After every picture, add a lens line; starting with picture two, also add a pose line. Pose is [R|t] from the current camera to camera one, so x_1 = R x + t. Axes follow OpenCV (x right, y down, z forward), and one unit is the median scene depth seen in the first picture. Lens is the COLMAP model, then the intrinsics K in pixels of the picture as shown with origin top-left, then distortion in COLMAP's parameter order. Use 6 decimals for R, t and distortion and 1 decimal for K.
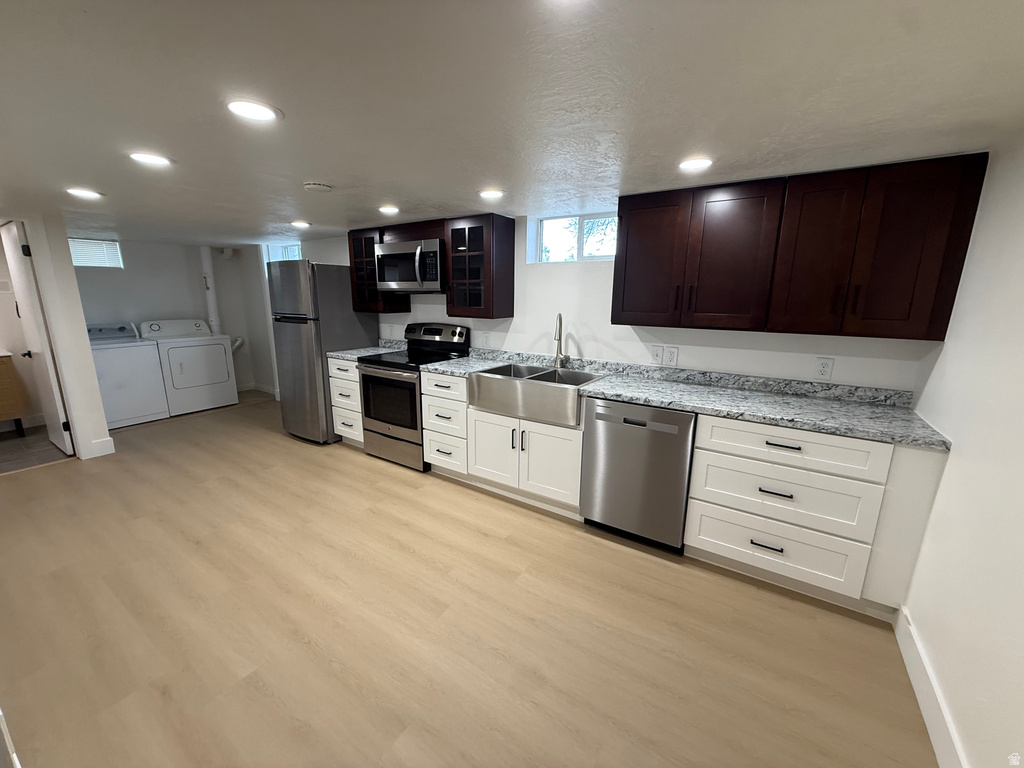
lens RADIAL K [[405.6, 0, 509.7], [0, 405.6, 383.8], [0, 0, 1]] dist [-0.000749, -0.000135]
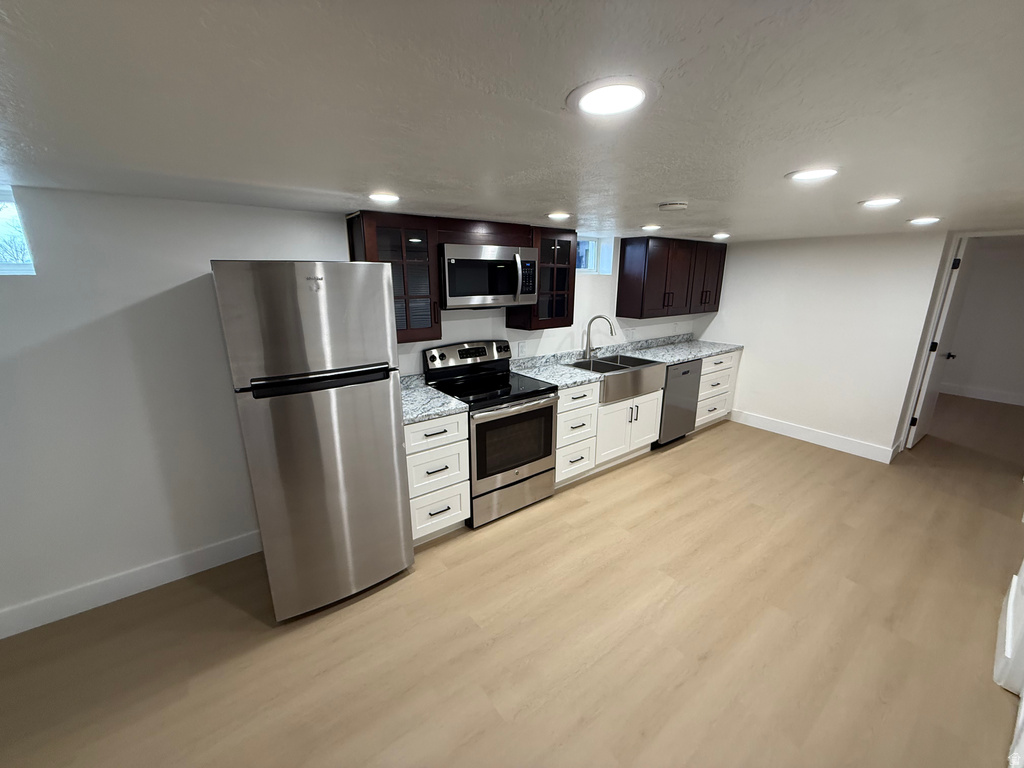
lens RADIAL K [[405.6, 0, 509.6], [0, 405.6, 381.7], [0, 0, 1]] dist [-0.000749, -0.000135]
pose [[0.338762, -0.245259, 0.908343, -1.113087], [0.205412, 0.961417, 0.182982, -0.247408], [-0.918175, 0.124597, 0.376071, 0.750128]]
